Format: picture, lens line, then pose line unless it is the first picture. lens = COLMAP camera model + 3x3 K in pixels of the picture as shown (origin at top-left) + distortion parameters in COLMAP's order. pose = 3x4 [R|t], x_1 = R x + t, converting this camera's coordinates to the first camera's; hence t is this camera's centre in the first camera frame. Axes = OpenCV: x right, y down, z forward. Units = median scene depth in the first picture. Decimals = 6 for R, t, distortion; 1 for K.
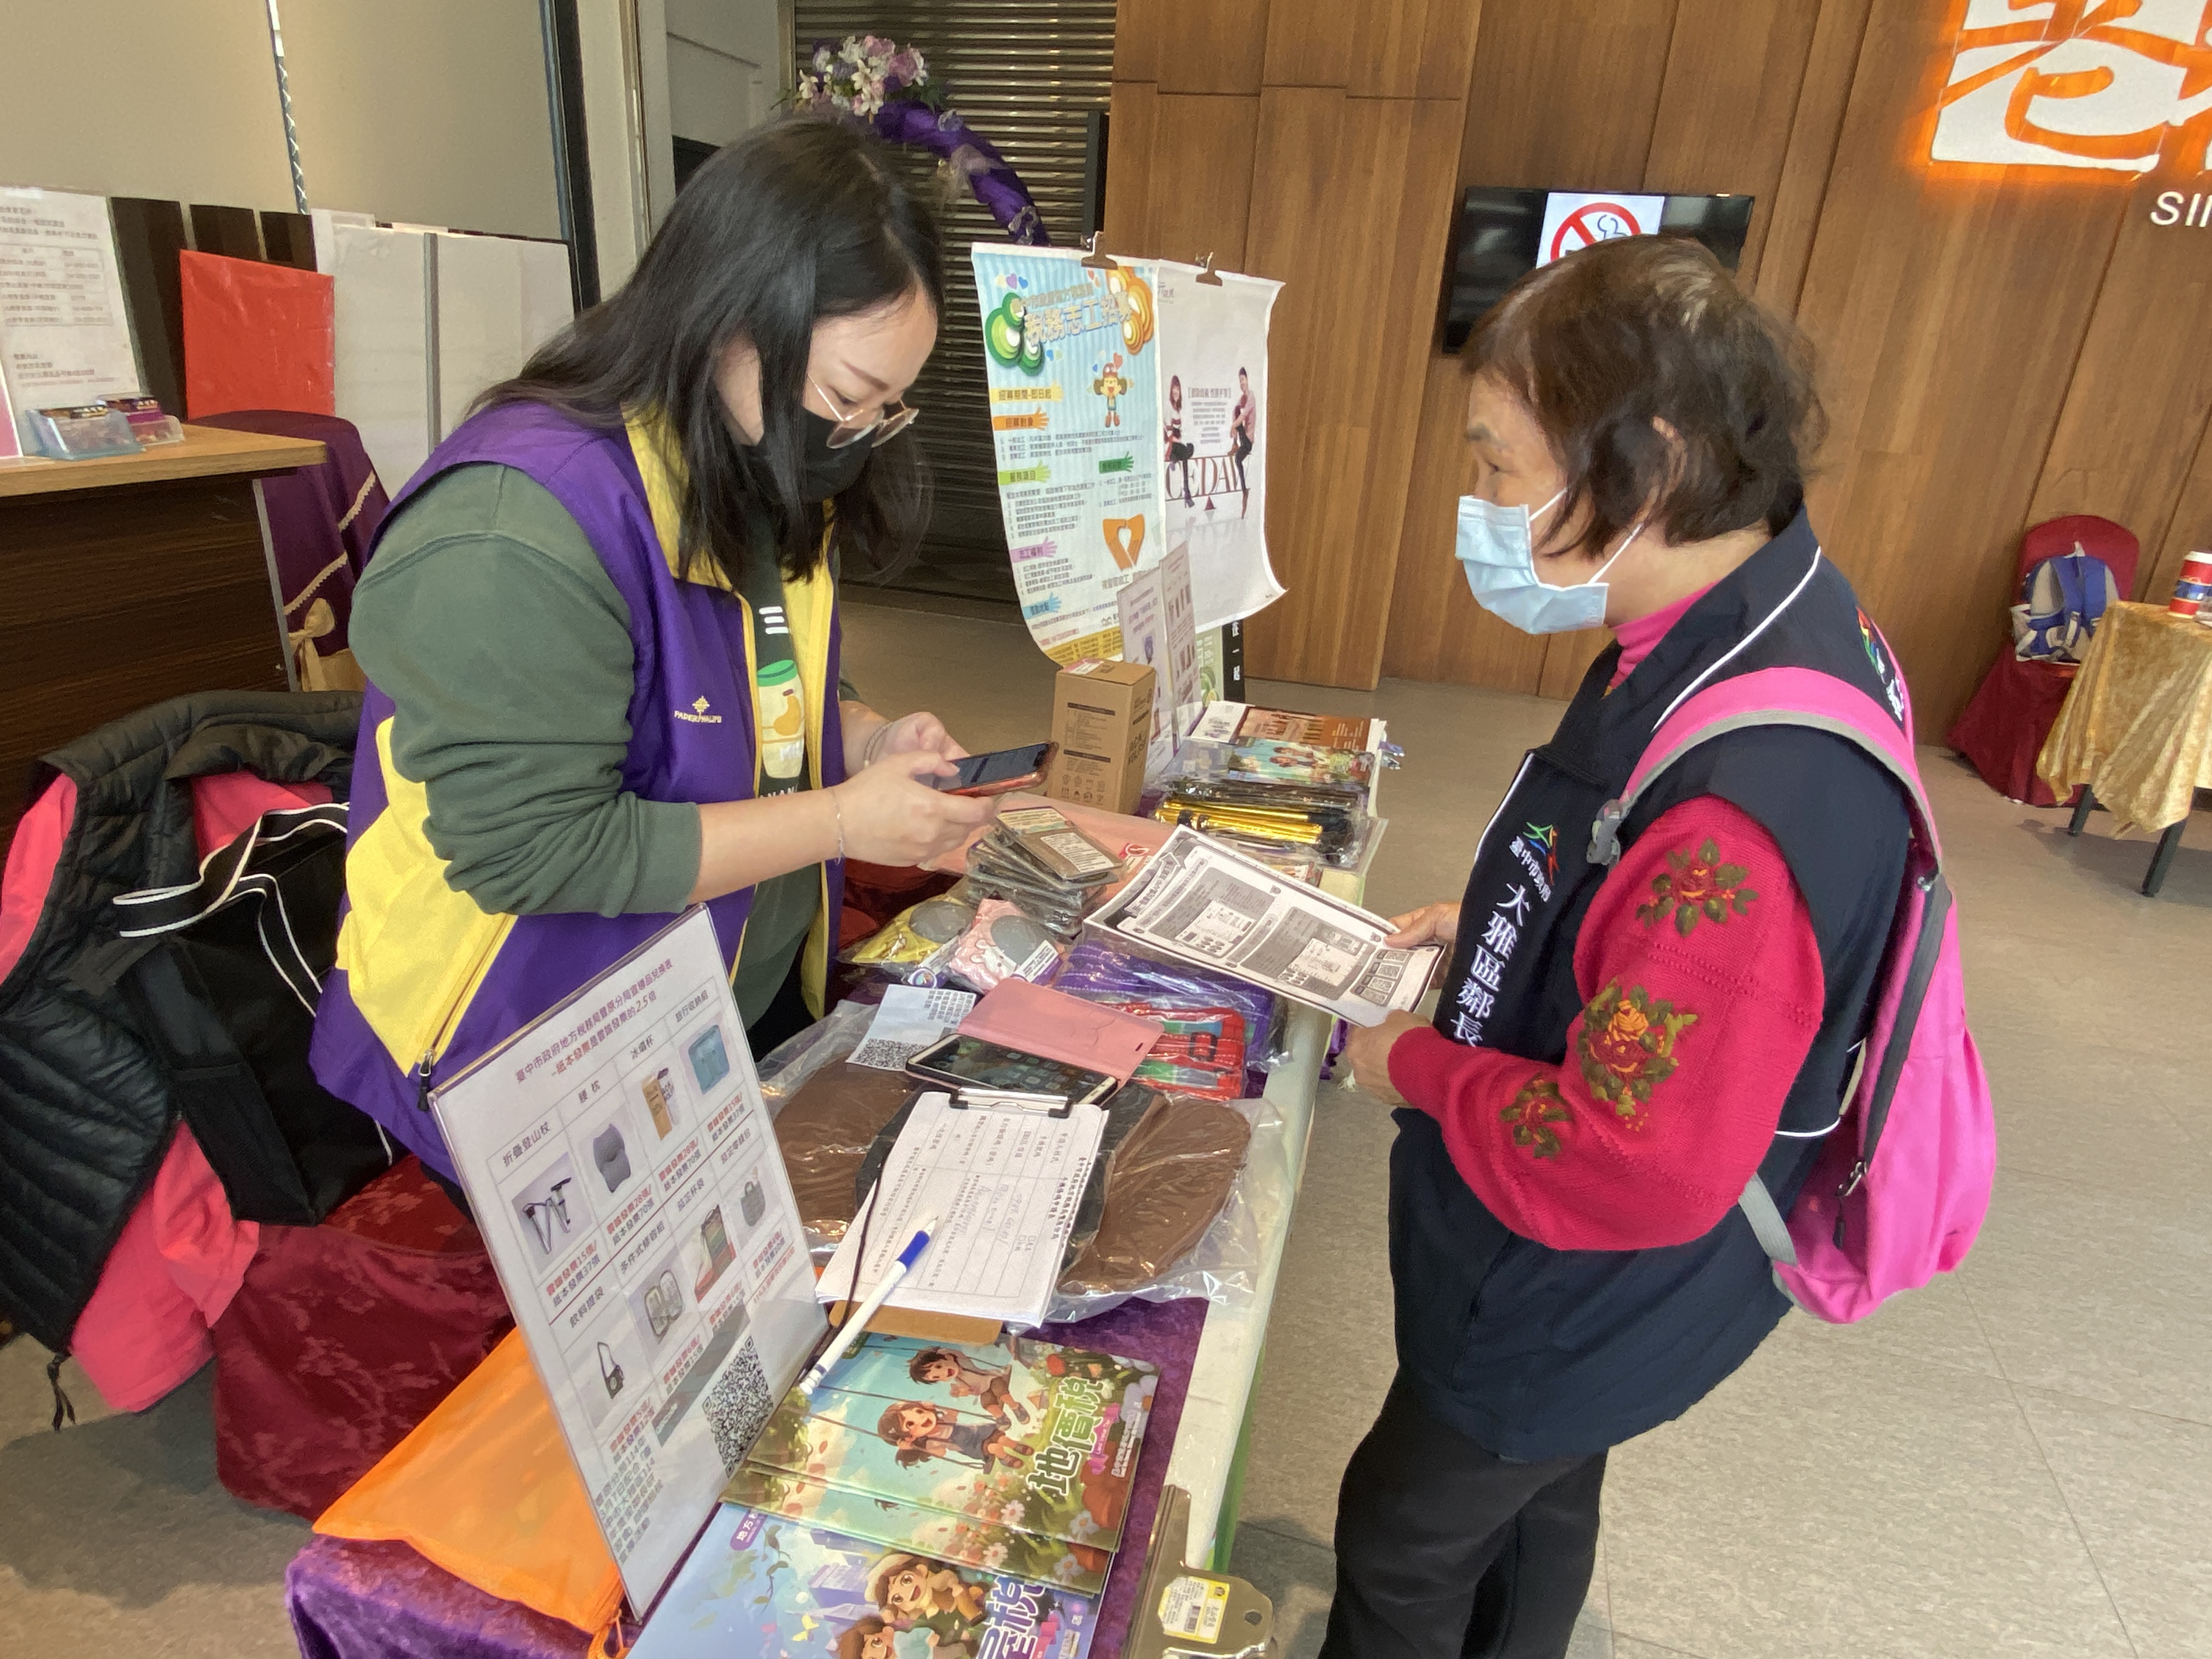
lens RADIAL K [[1288.7, 0, 1095.3], [0, 1288.7, 846.5], [0, 0, 1]] dist [0.018843, -0.014637]
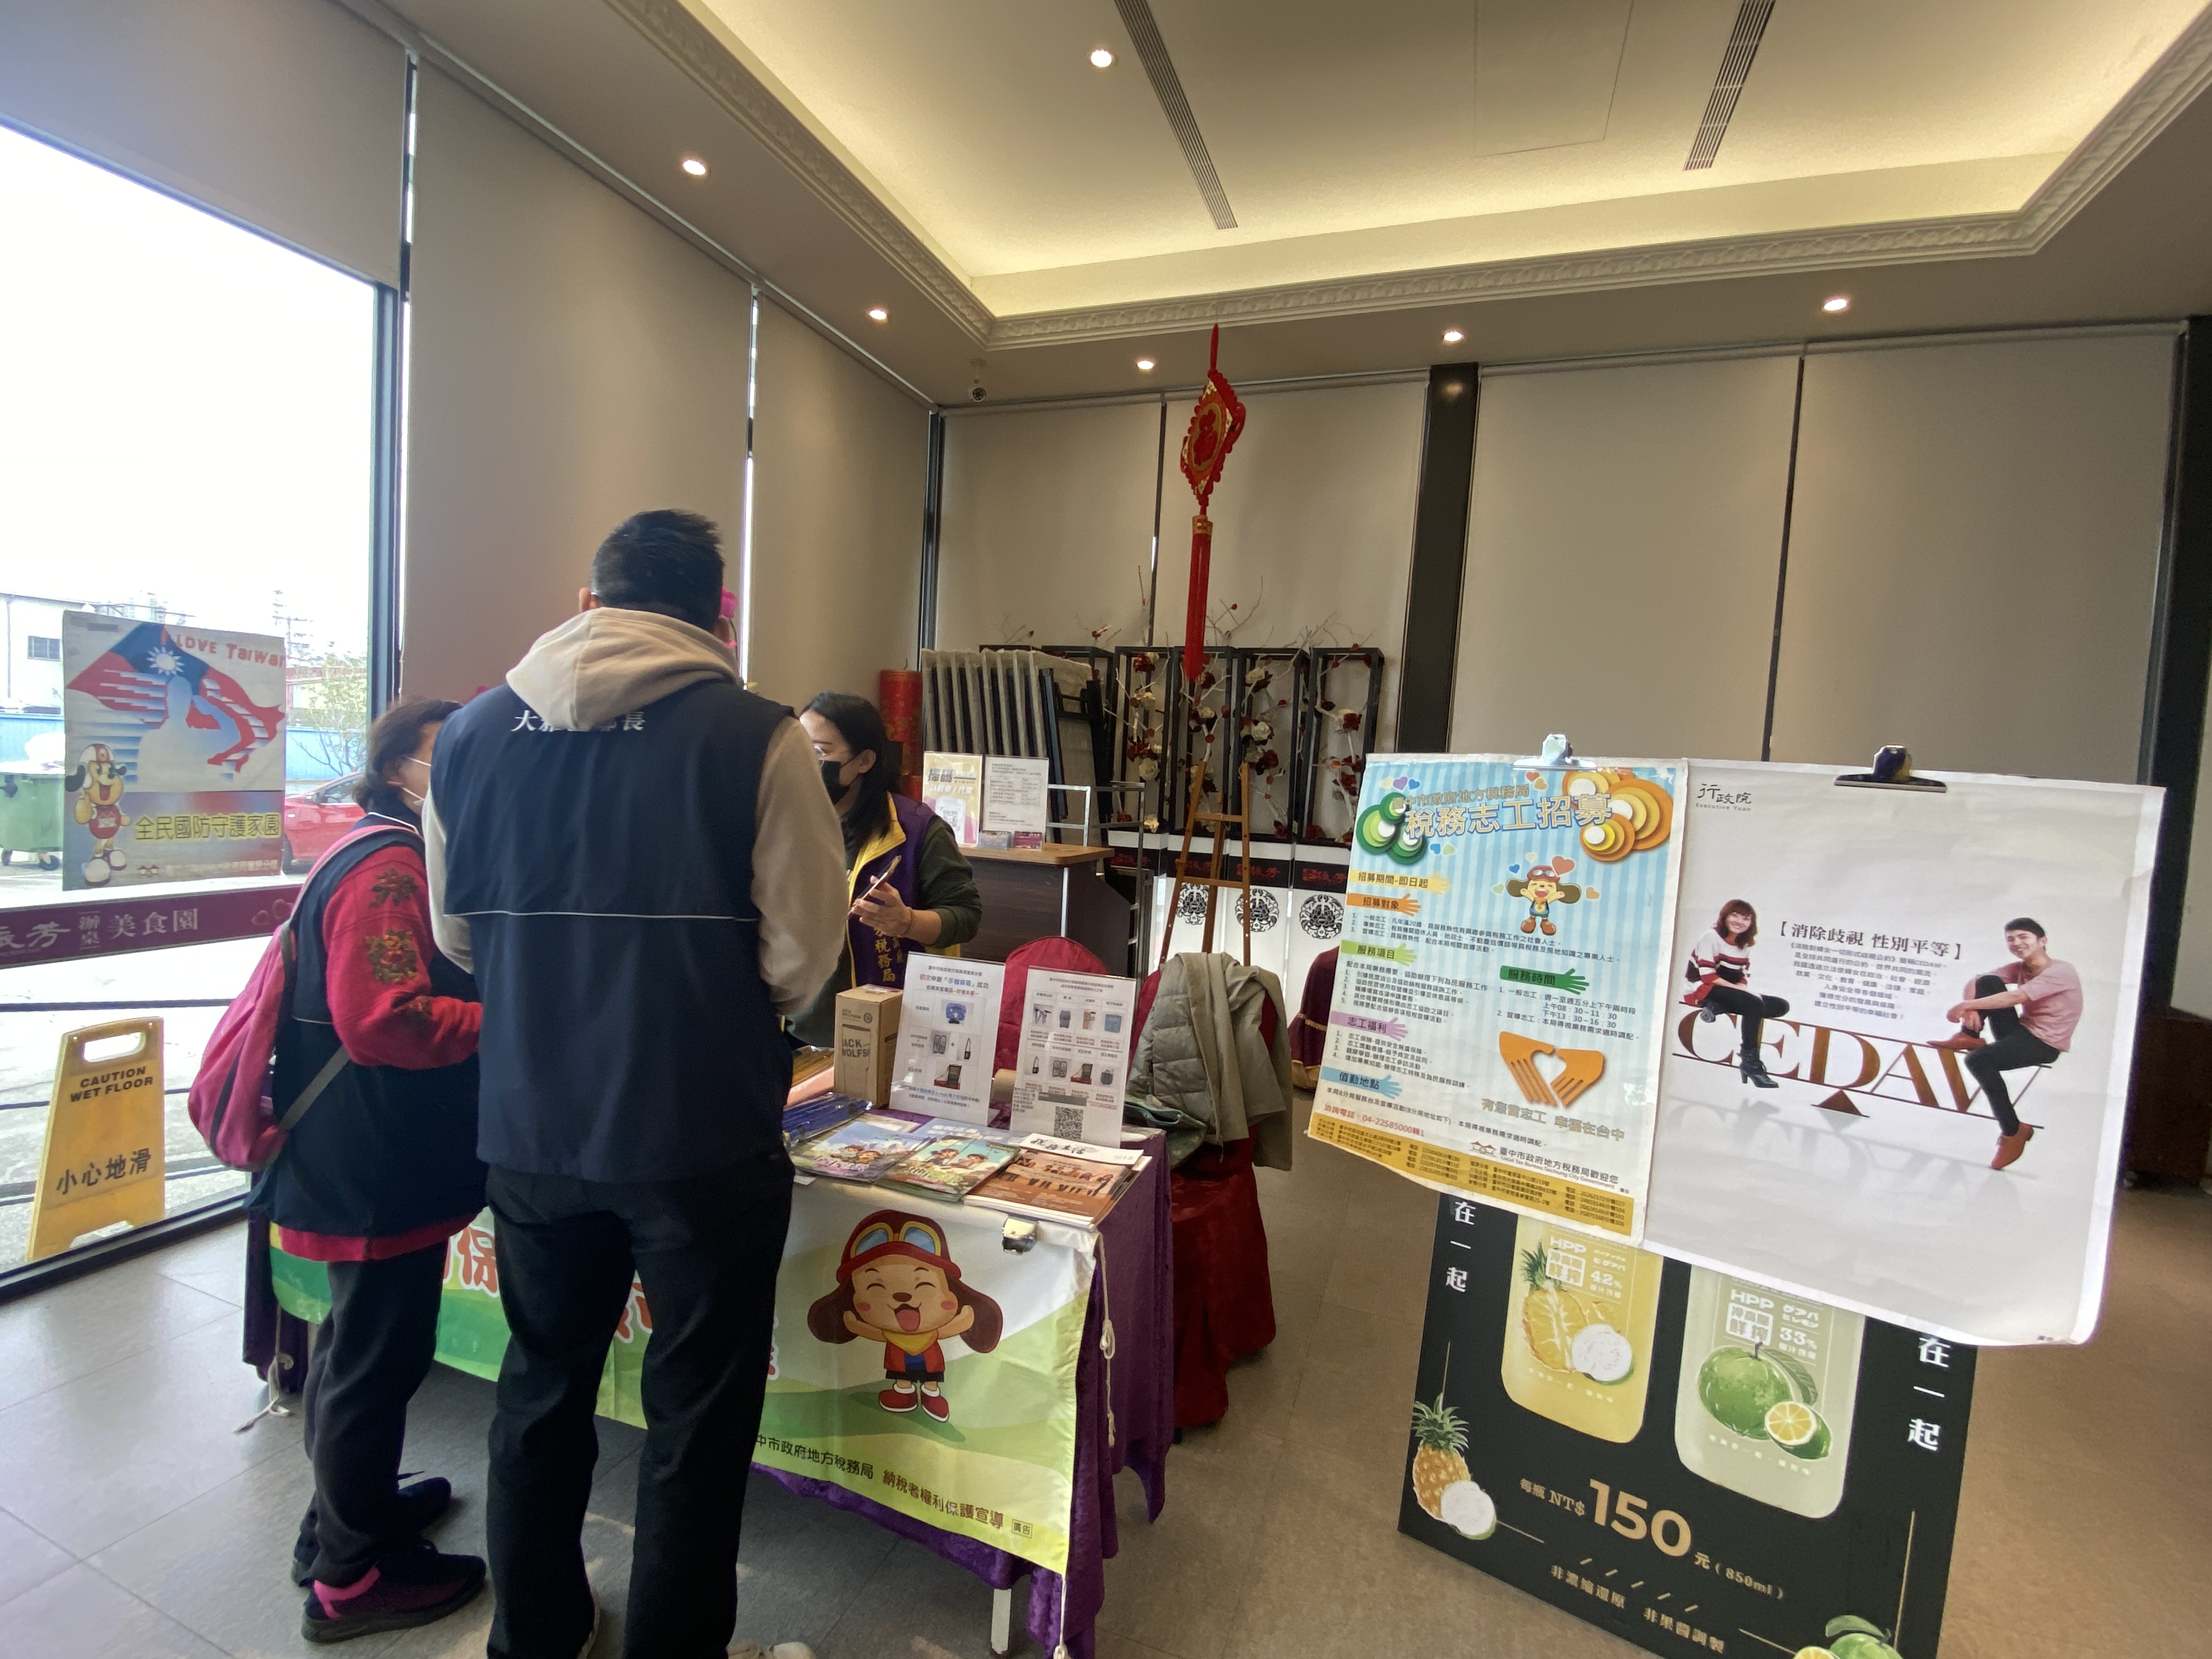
lens RADIAL K [[964.7, 0, 1119.7], [0, 964.7, 816.7], [0, 0, 1]] dist [-0.002771, -0.000333]
pose [[-0.065753, -0.011787, -0.997766, 0.679758], [-0.432850, 0.901289, 0.017877, -0.286146], [0.899065, 0.433058, -0.064365, 0.753858]]
